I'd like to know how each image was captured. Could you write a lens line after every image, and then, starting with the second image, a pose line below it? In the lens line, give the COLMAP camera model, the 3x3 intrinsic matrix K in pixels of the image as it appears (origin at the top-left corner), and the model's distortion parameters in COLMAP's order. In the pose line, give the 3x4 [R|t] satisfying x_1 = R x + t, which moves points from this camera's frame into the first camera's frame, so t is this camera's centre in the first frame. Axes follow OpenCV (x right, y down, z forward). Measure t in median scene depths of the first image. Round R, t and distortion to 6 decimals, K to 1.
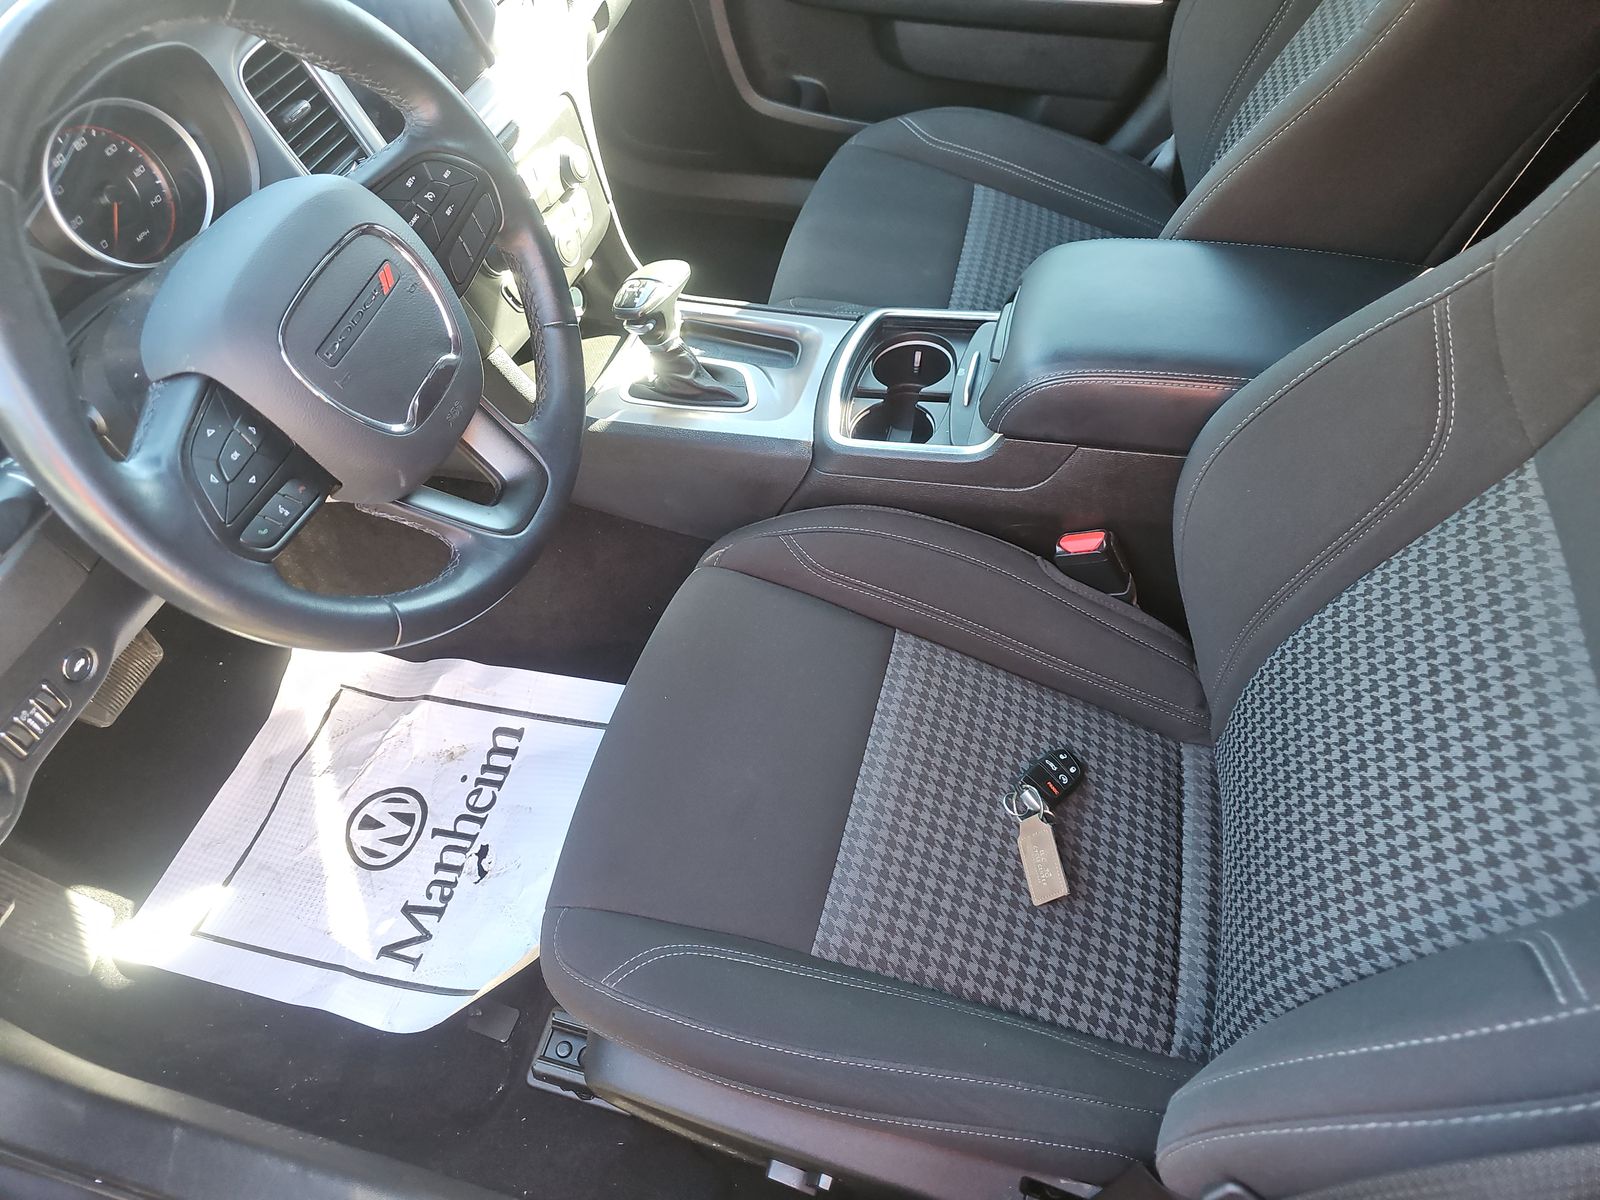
lens RADIAL K [[1063.7, 0, 784.9], [0, 1063.7, 592.4], [0, 0, 1]] dist [0.012268, -0.008263]
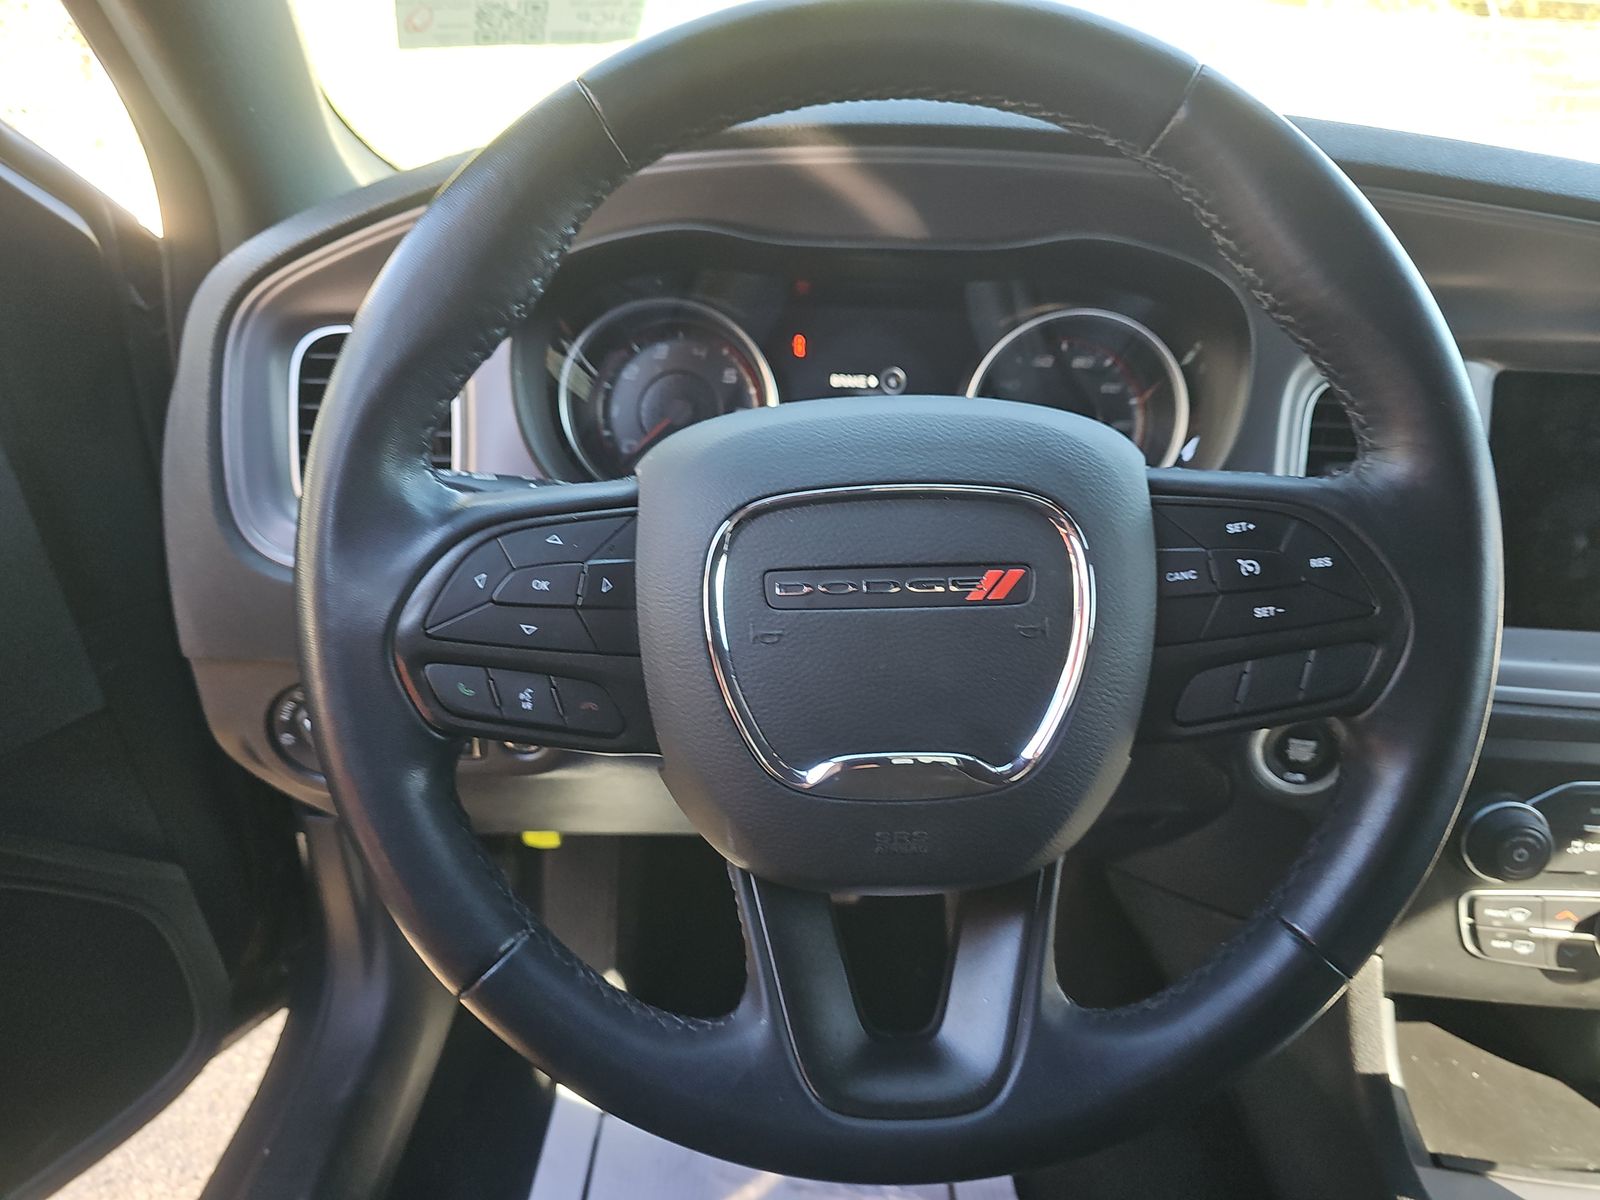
lens RADIAL K [[1063.7, 0, 814.6], [0, 1063.7, 624.2], [0, 0, 1]] dist [0.012268, -0.008263]
pose [[0.272956, 0.483263, -0.831836, 0.030081], [-0.774574, 0.623213, 0.107895, -0.152521], [0.570553, 0.614868, 0.544433, 0.380703]]
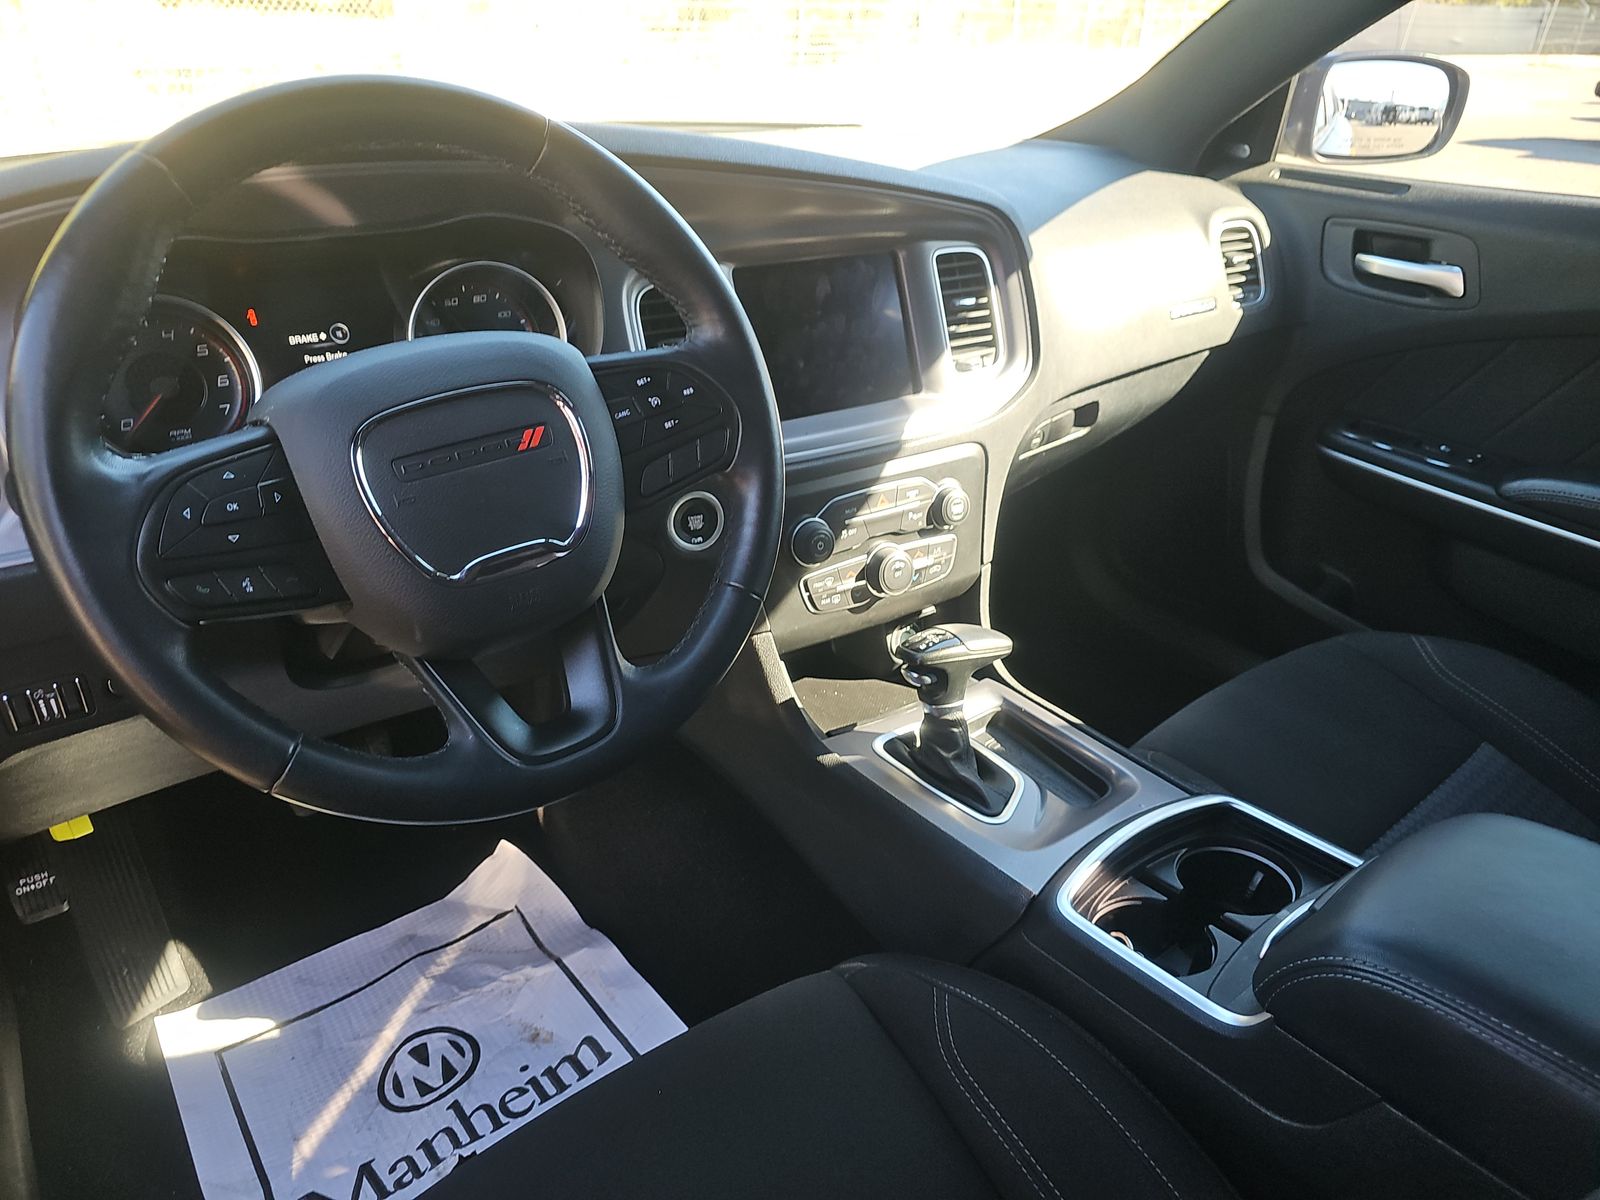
lens RADIAL K [[1063.7, 0, 807.2], [0, 1063.7, 601.8], [0, 0, 1]] dist [0.012268, -0.008263]
pose [[0.798955, 0.353219, -0.486731, 0.172640], [-0.510710, 0.825870, -0.238985, -0.046791], [0.317562, 0.439516, 0.840226, 0.212255]]
